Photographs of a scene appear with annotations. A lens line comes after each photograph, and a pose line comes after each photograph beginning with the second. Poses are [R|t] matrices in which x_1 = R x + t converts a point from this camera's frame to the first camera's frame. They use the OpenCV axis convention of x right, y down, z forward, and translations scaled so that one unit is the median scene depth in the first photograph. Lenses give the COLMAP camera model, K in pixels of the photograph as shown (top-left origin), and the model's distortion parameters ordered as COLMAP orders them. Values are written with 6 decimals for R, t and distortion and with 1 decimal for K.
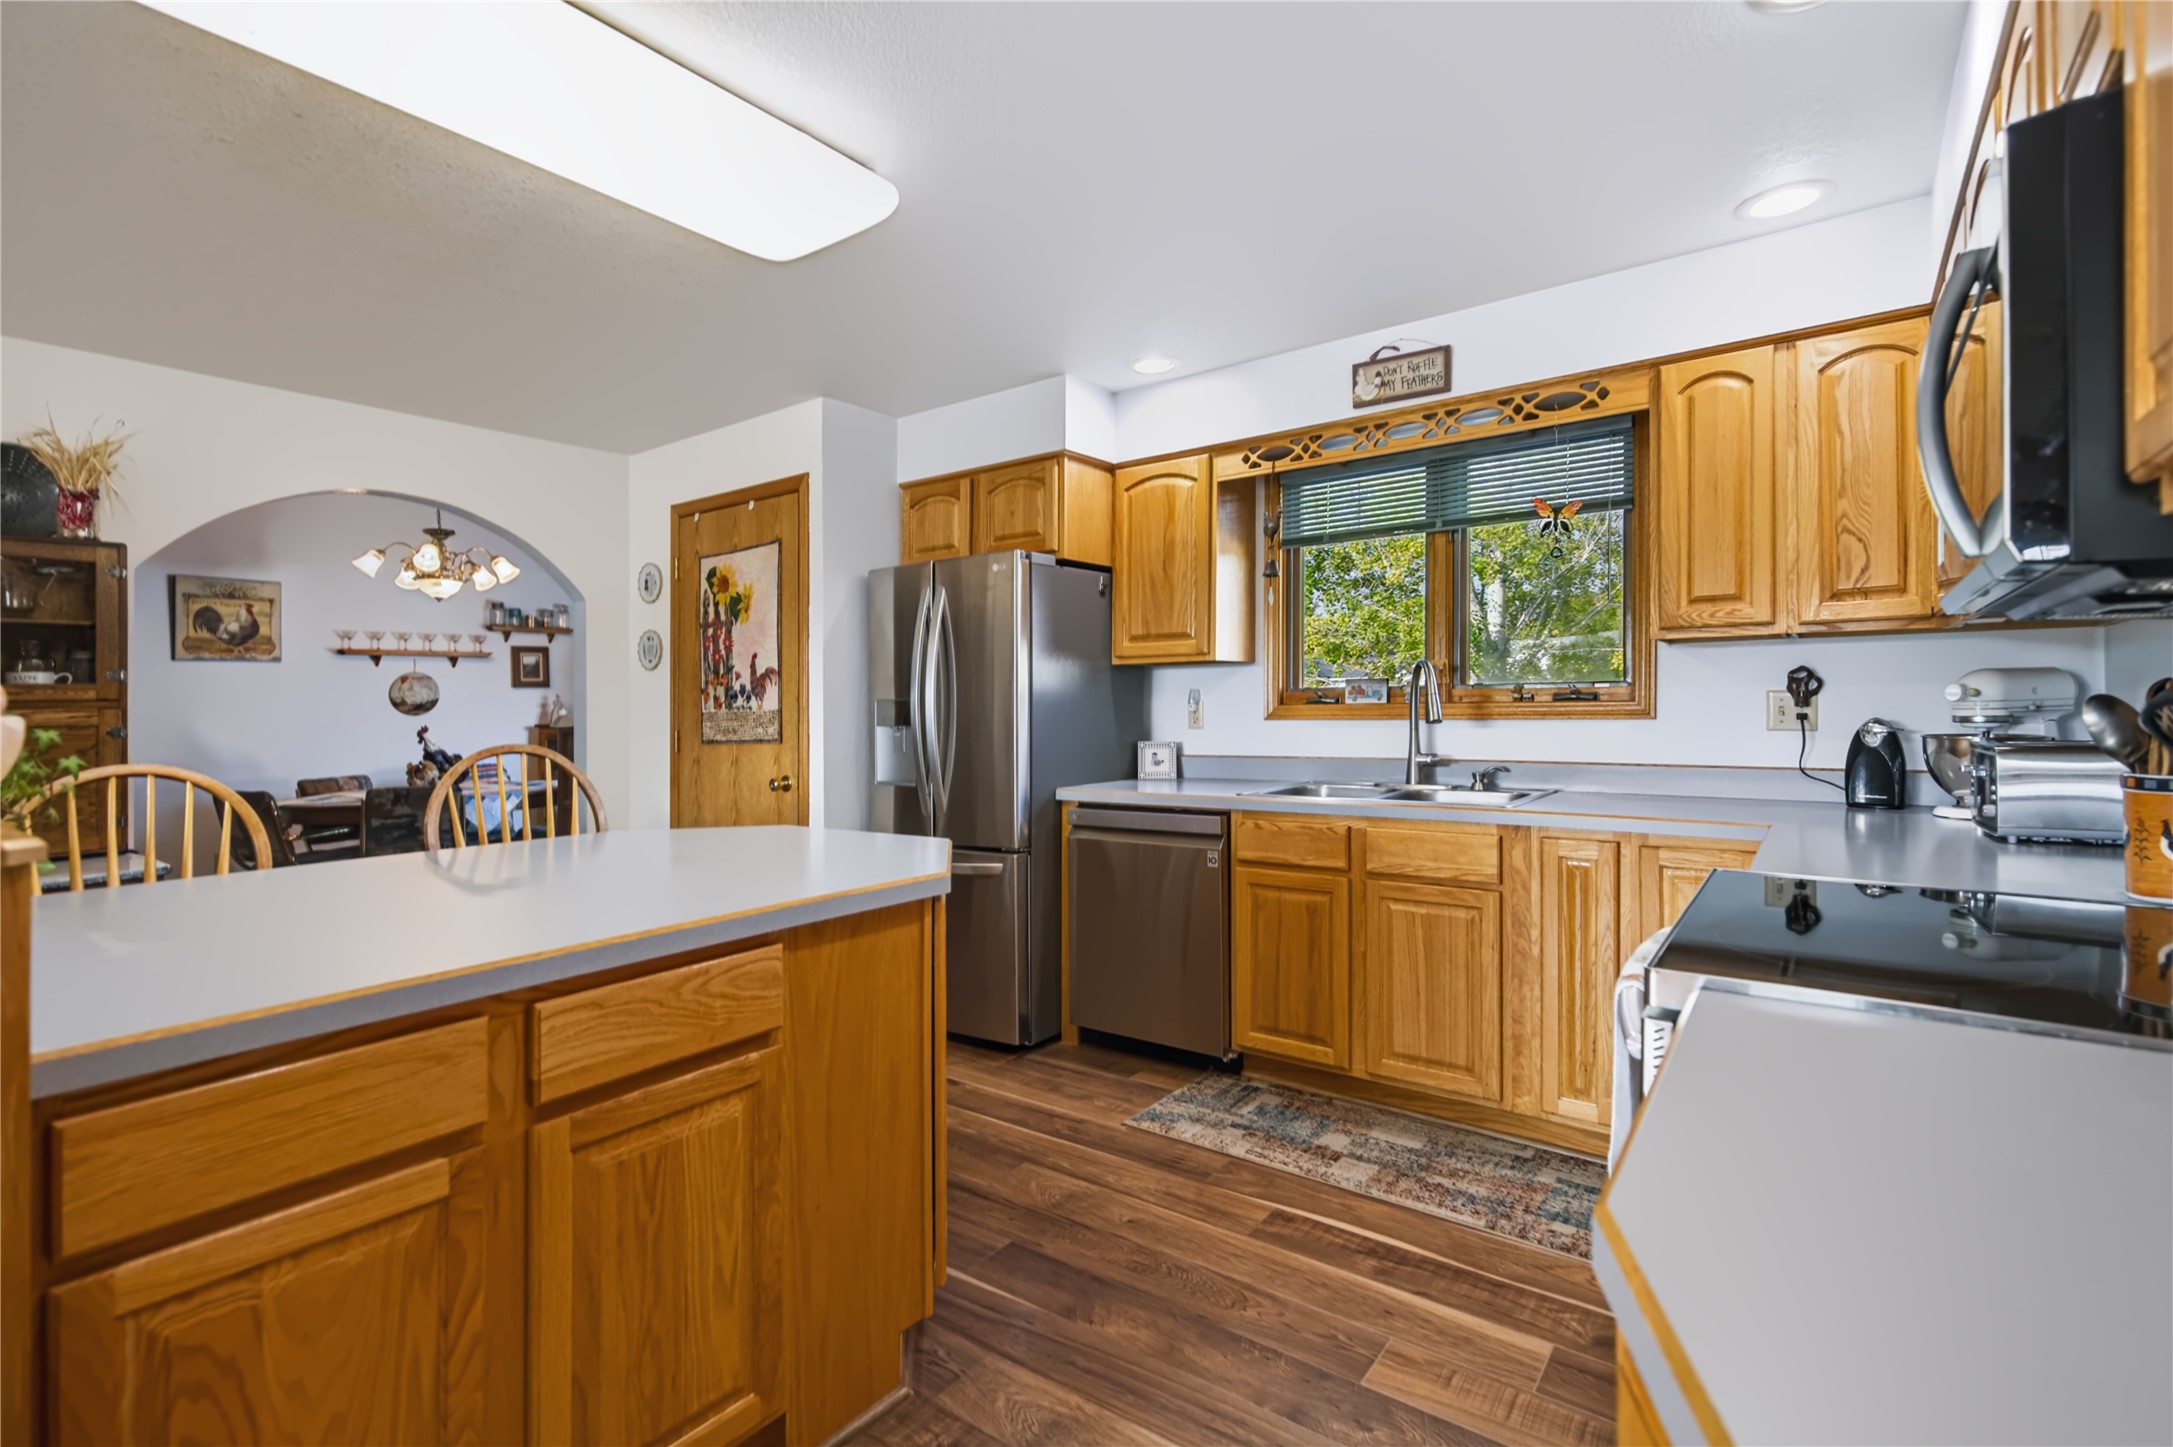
lens RADIAL K [[992.0, 0, 1081.9], [0, 992.0, 635.3], [0, 0, 1]] dist [0.002262, 0.000169]
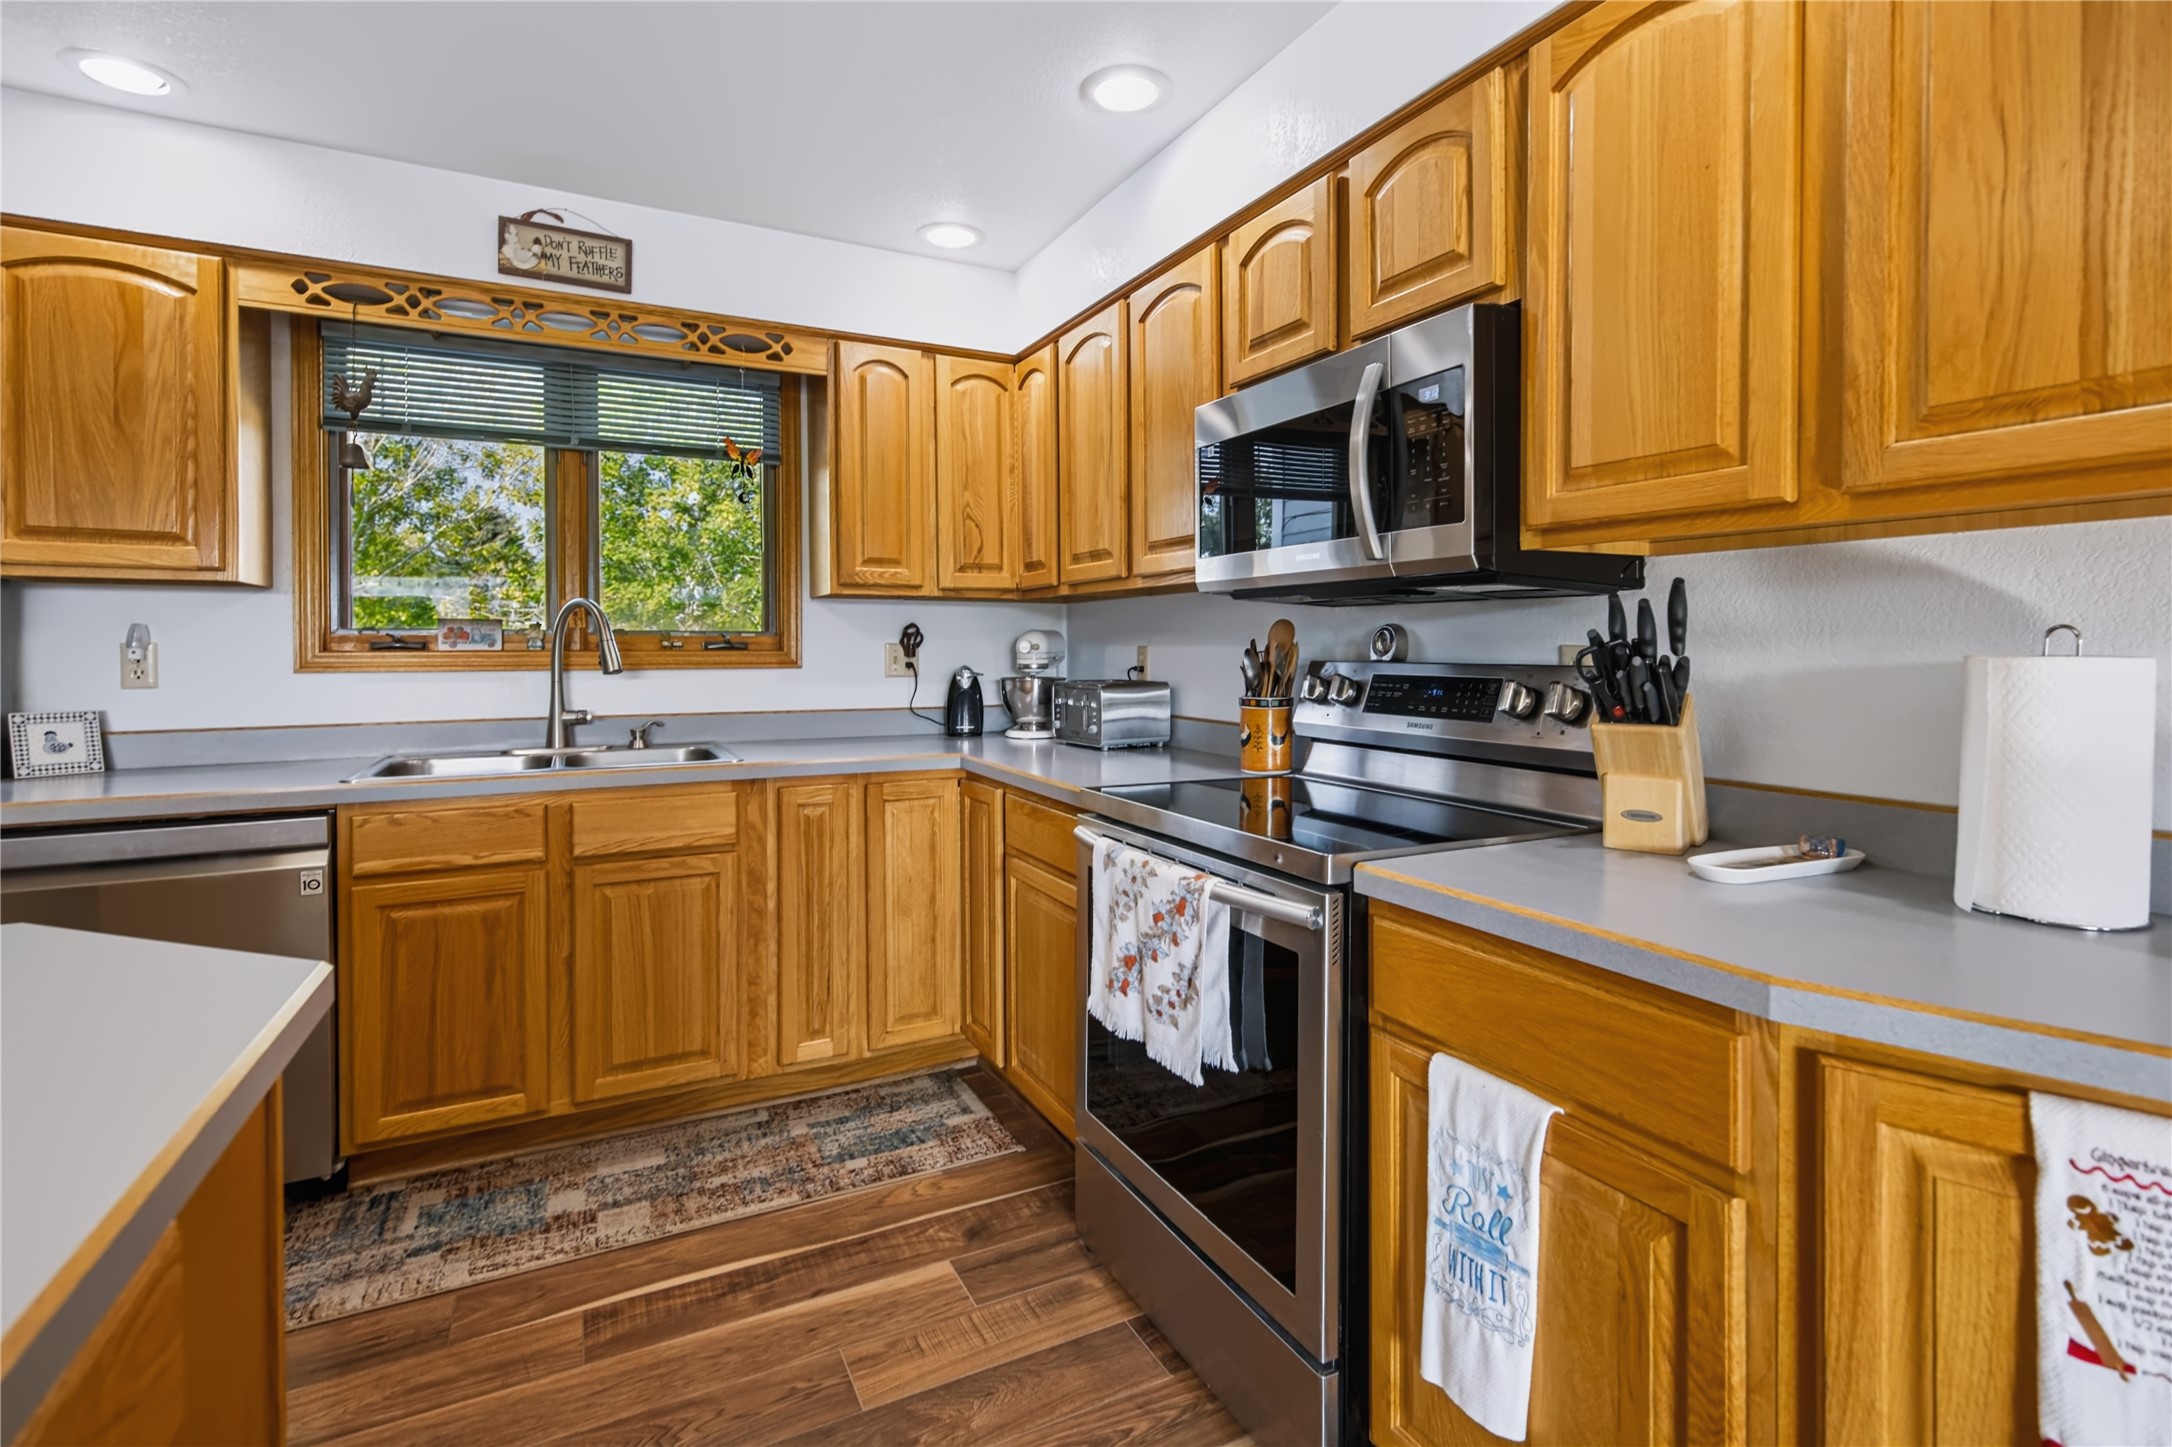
lens RADIAL K [[1015.5, 0, 1093.4], [0, 1015.5, 613.2], [0, 0, 1]] dist [0.015336, -0.005711]
pose [[0.435114, 0.044264, 0.899287, -0.294875], [-0.068775, 0.997507, -0.015822, 0.024254], [-0.897745, -0.054964, 0.437073, 0.274190]]
